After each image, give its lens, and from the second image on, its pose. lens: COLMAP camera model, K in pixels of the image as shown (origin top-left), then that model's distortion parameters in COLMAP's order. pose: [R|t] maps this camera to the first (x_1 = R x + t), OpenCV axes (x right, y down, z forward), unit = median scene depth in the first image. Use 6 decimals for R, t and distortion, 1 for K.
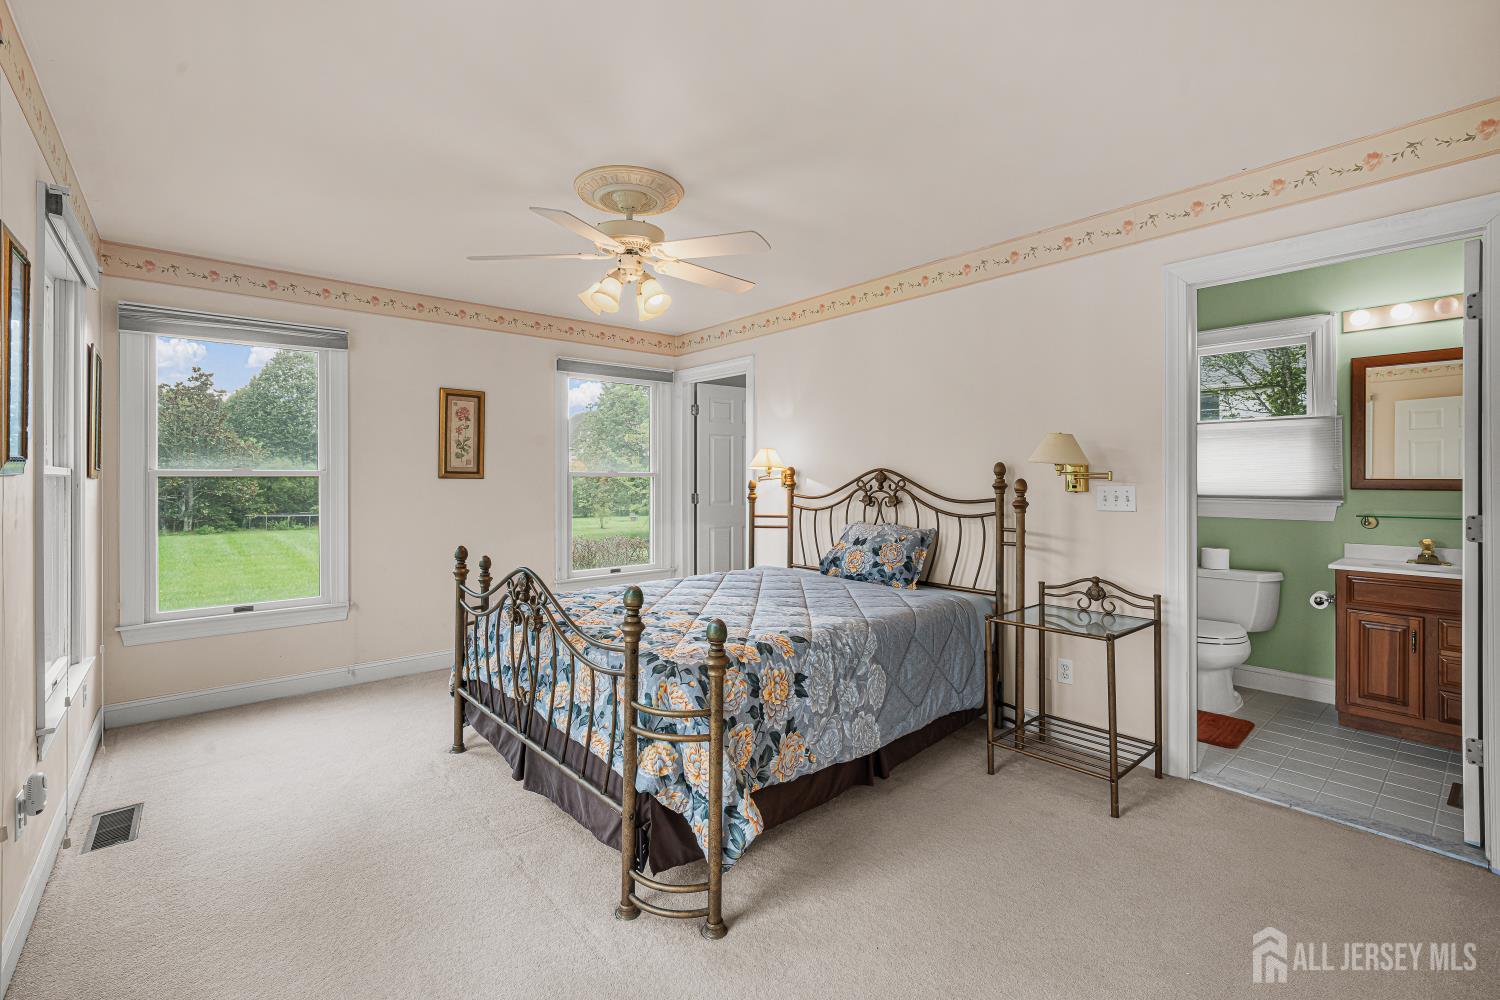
lens RADIAL K [[673.1, 0, 747.9], [0, 673.1, 469.5], [0, 0, 1]] dist [-0.002198, -0.000123]
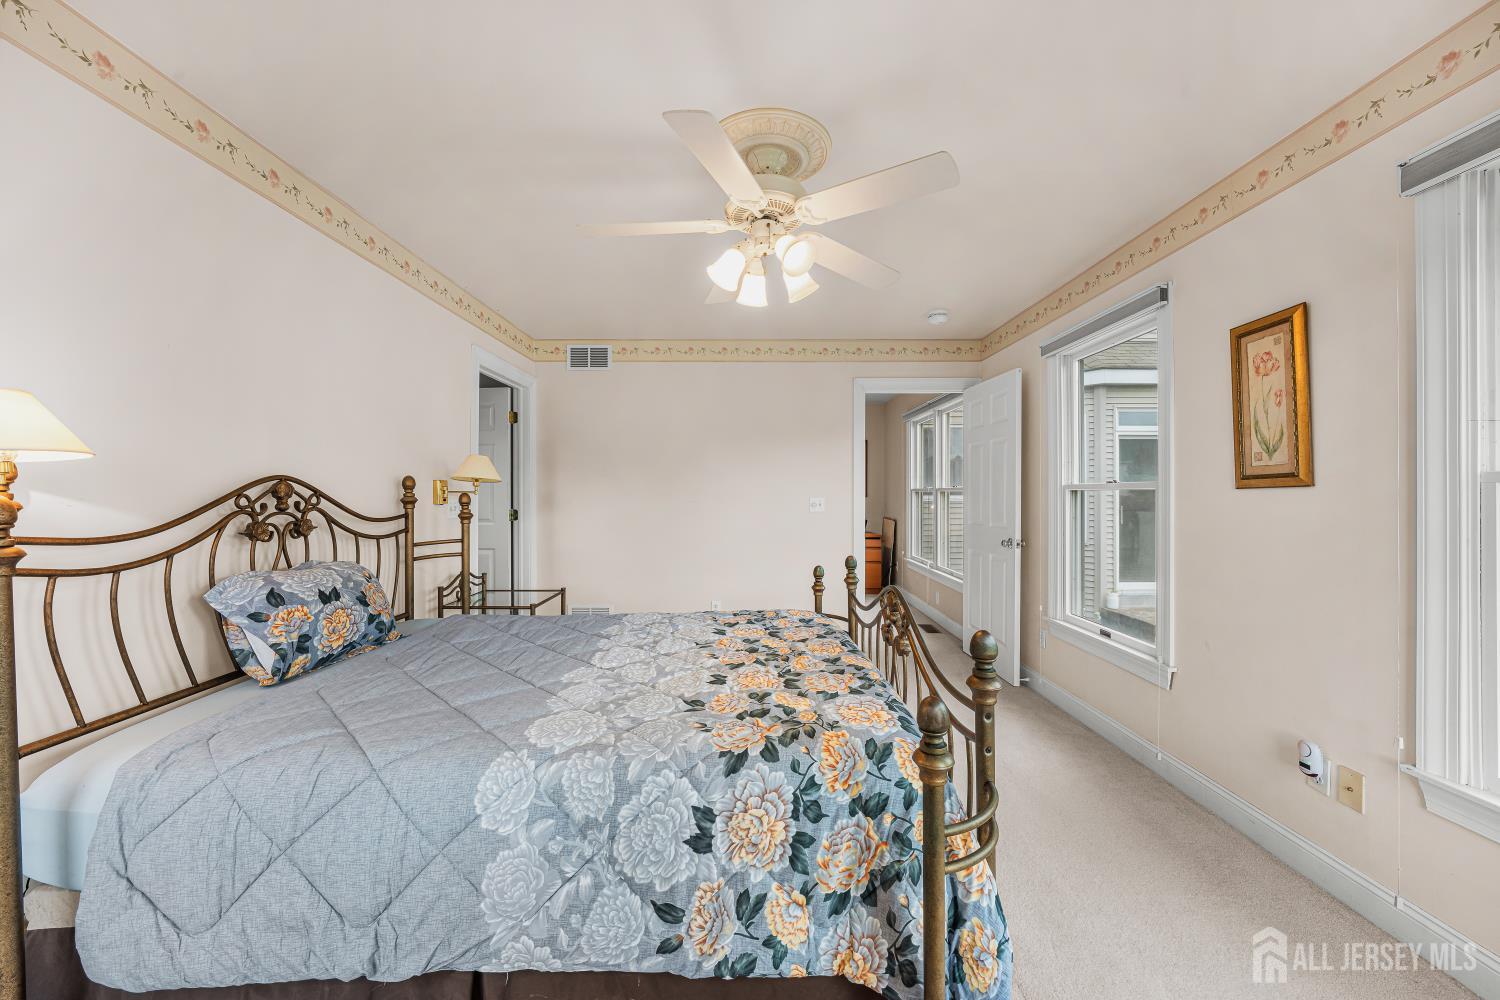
lens RADIAL K [[598.1, 0, 748.9], [0, 598.1, 497.5], [0, 0, 1]] dist [-0.011556, 0.000334]
pose [[-0.770661, -0.000754, 0.637245, -0.459156], [-0.005176, 0.999974, -0.005077, 0.018978], [-0.637224, -0.007211, -0.770645, 1.152244]]
